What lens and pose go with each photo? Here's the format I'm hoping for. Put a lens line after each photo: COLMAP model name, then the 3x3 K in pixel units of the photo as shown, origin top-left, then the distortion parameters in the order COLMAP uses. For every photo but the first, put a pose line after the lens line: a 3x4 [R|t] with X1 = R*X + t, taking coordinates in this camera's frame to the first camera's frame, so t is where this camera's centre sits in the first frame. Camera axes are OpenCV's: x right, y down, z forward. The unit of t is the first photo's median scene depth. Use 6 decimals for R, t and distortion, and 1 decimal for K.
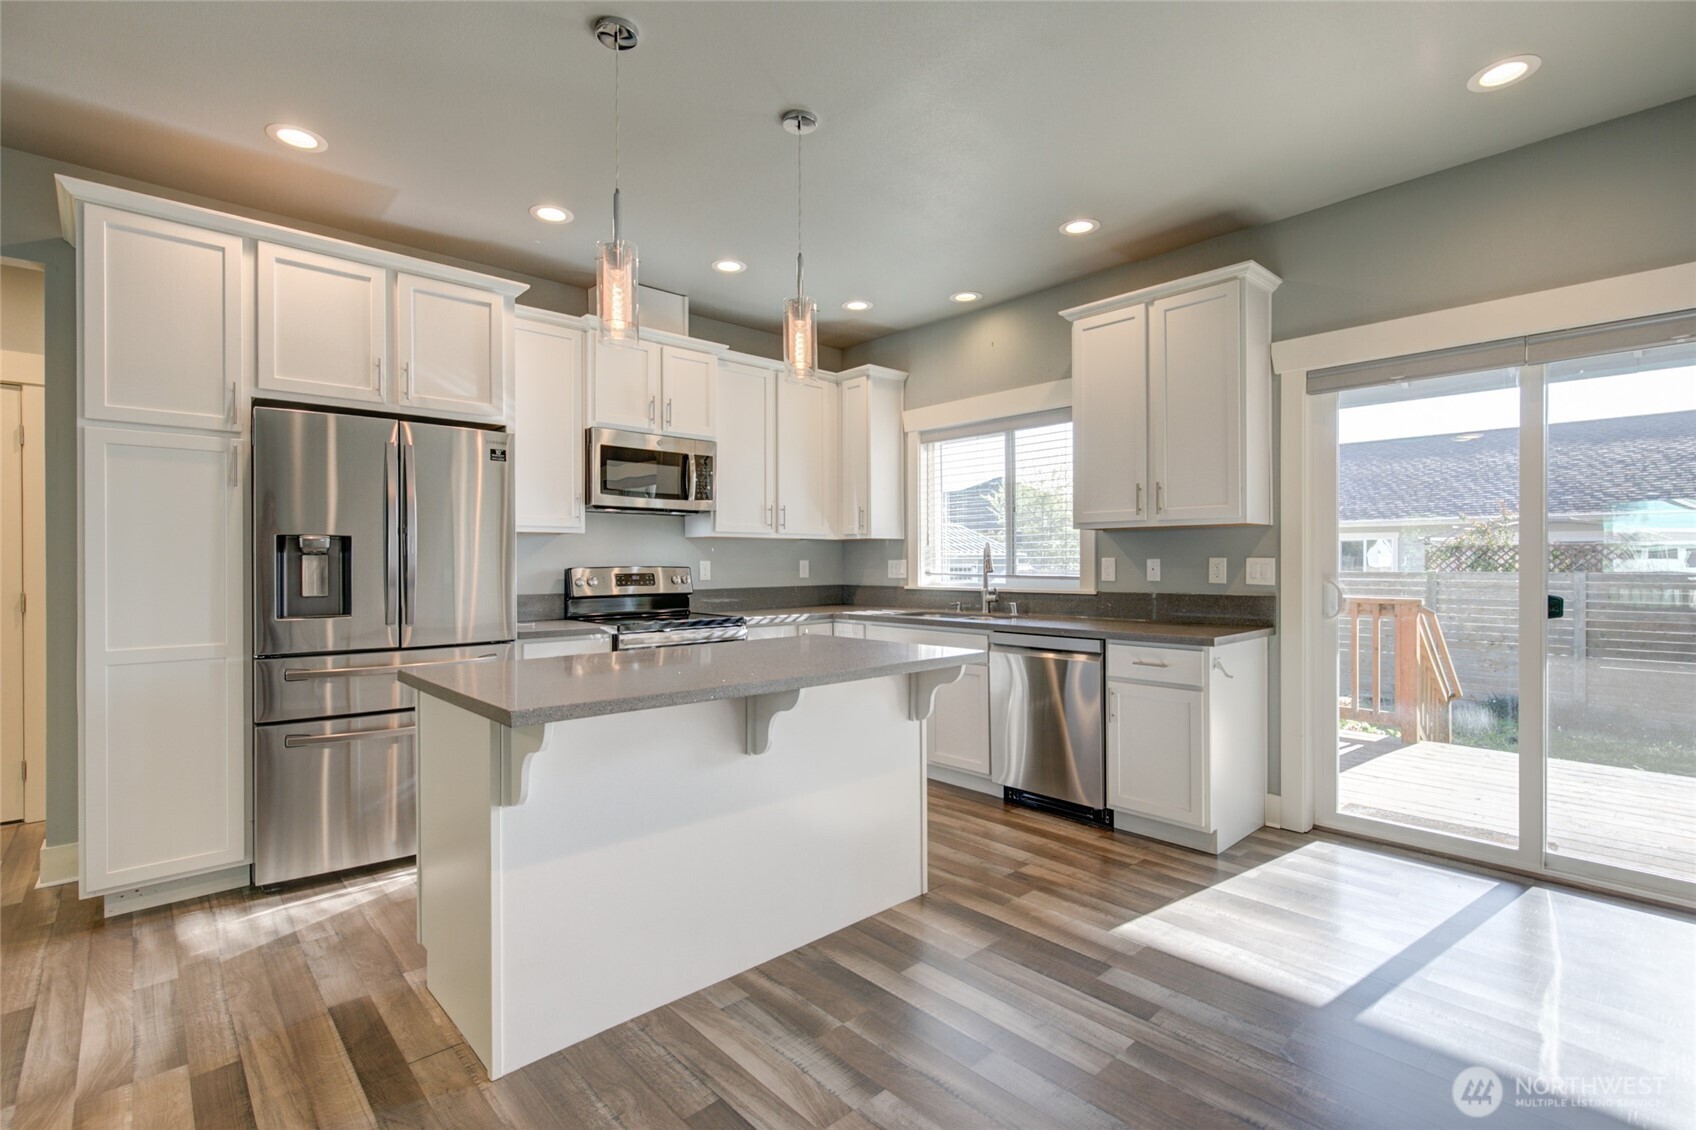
lens RADIAL K [[793.4, 0, 861.4], [0, 793.4, 557.7], [0, 0, 1]] dist [0.000318, -0.001521]
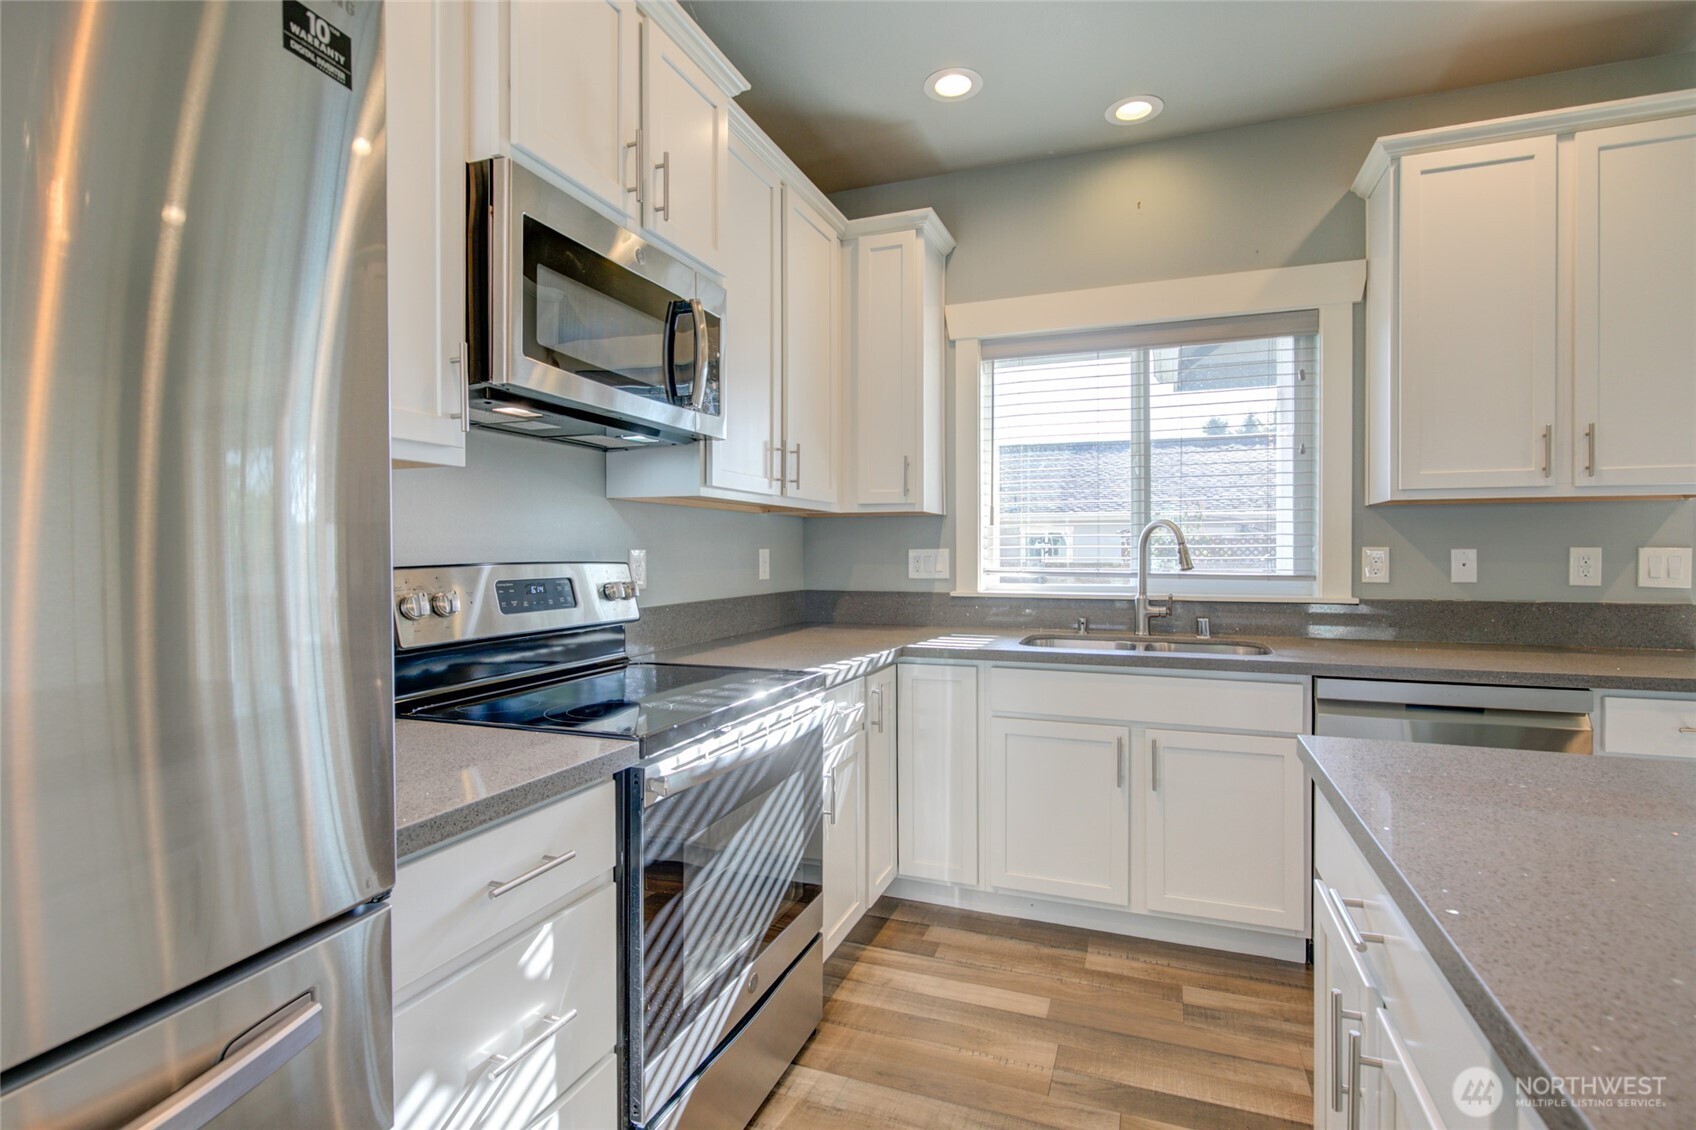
lens RADIAL K [[793.4, 0, 861.5], [0, 793.4, 556.4], [0, 0, 1]] dist [0.000318, -0.001521]
pose [[0.897168, 0.002320, 0.441684, -0.358790], [-0.005701, 0.999964, 0.006330, 0.006553], [-0.441653, -0.008197, 0.897148, 0.628494]]
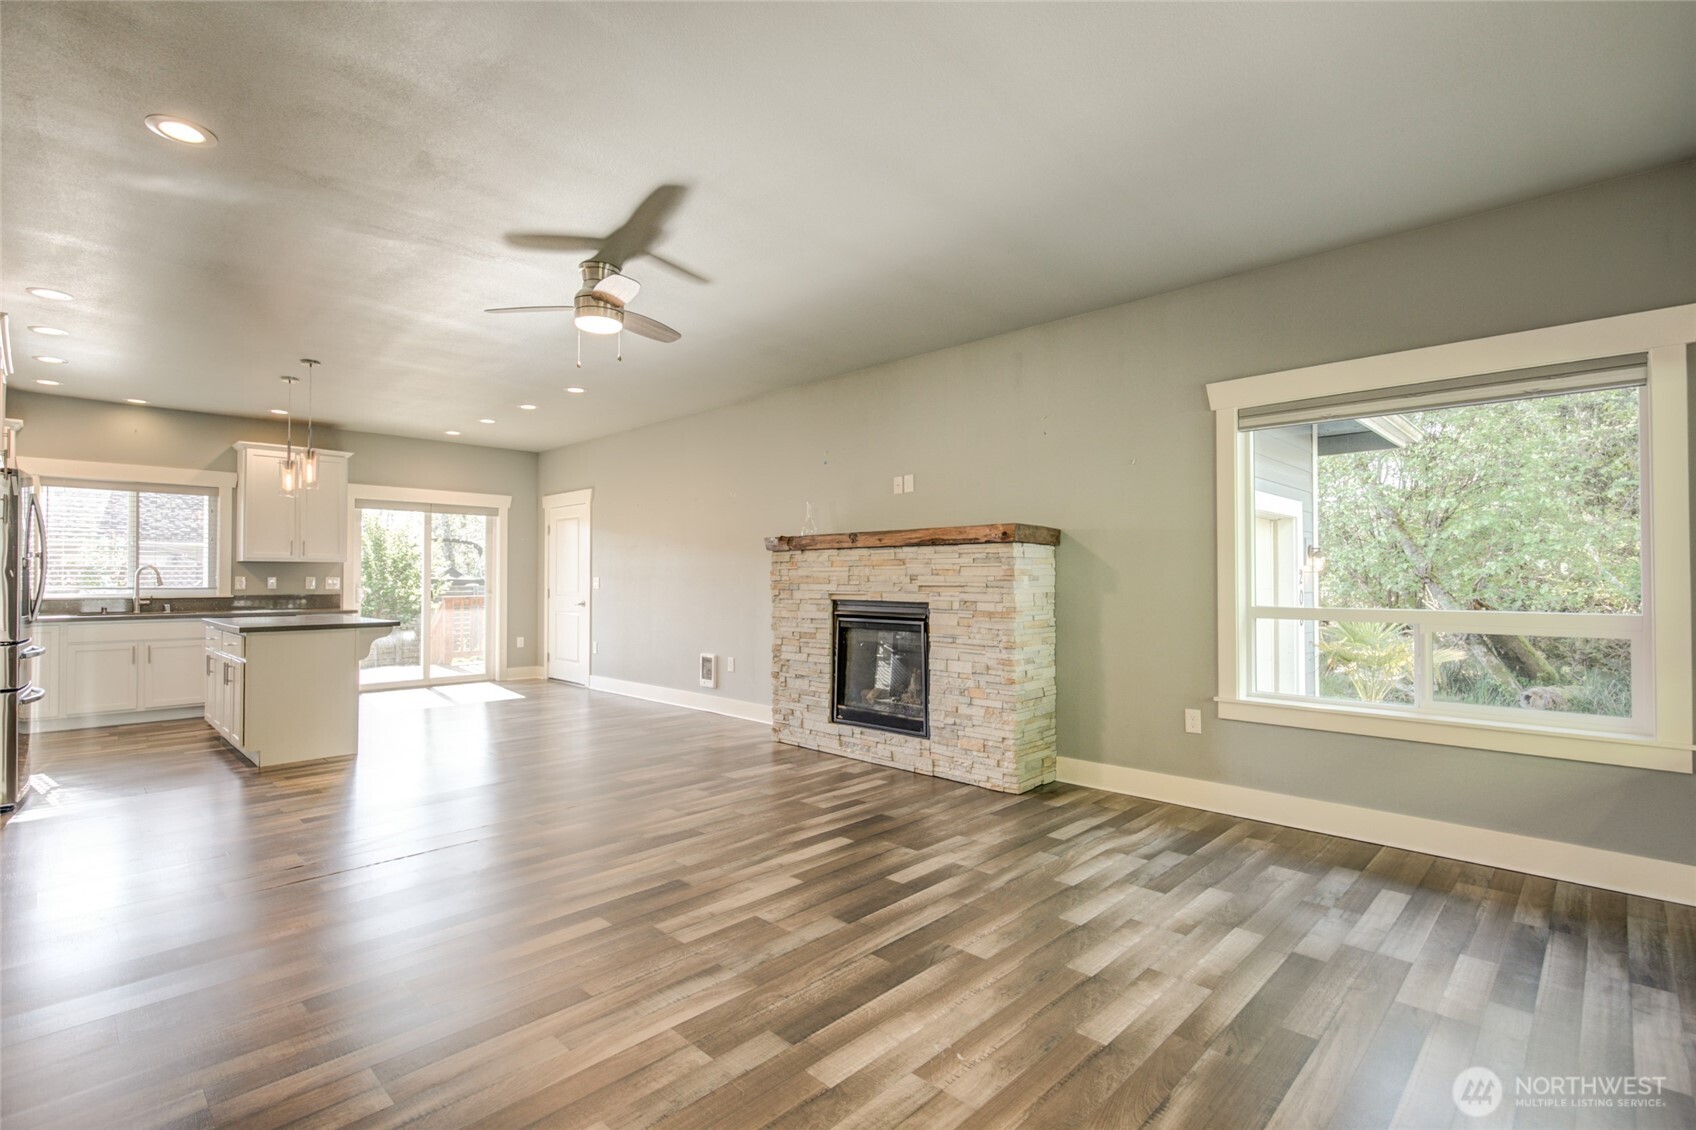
lens RADIAL K [[793.4, 0, 851.8], [0, 793.4, 580.9], [0, 0, 1]] dist [0.000318, -0.001521]
pose [[-0.034624, -0.000324, 0.999400, -1.600532], [-0.008065, 0.999967, 0.000045, -0.001327], [-0.999368, -0.008058, -0.034625, -0.342463]]
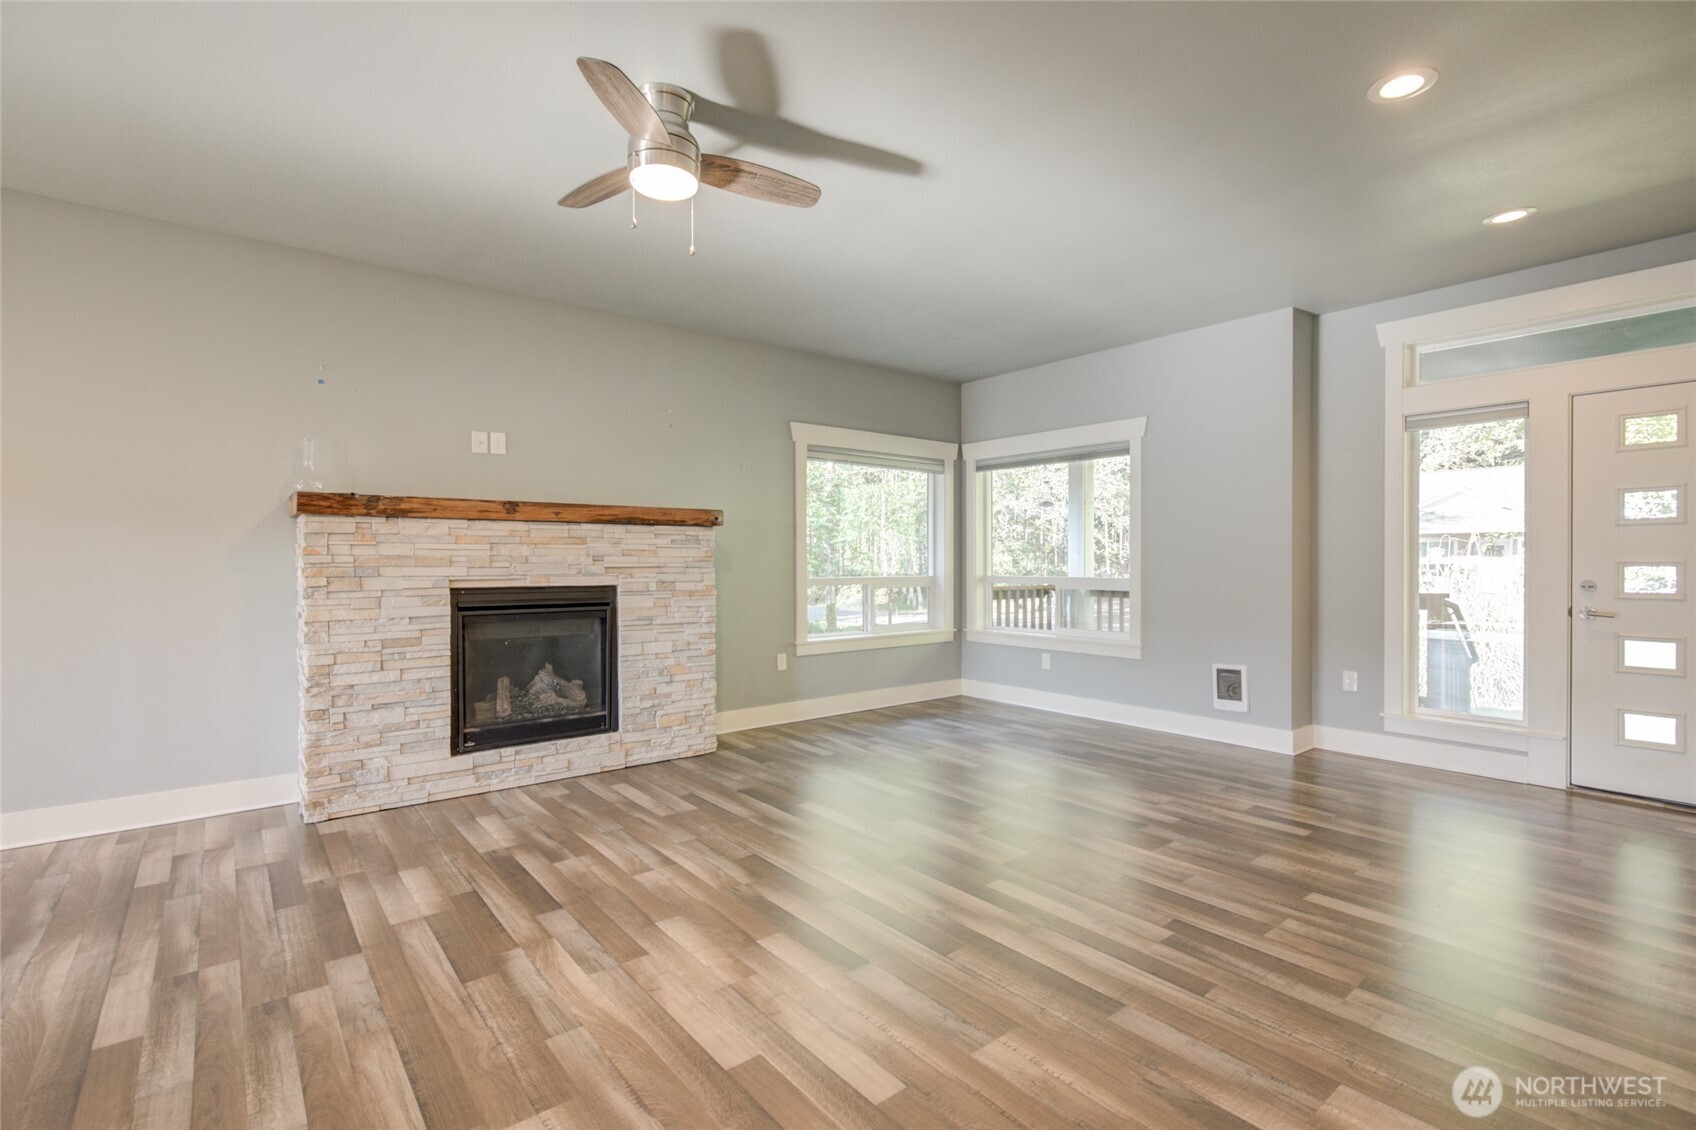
lens RADIAL K [[793.4, 0, 876.6], [0, 793.4, 565.8], [0, 0, 1]] dist [0.000318, -0.001521]
pose [[-0.998136, 0.000932, 0.061024, -0.839137], [0.001056, 0.999997, 0.001996, 0.001498], [-0.061022, 0.002057, -0.998134, 0.595377]]
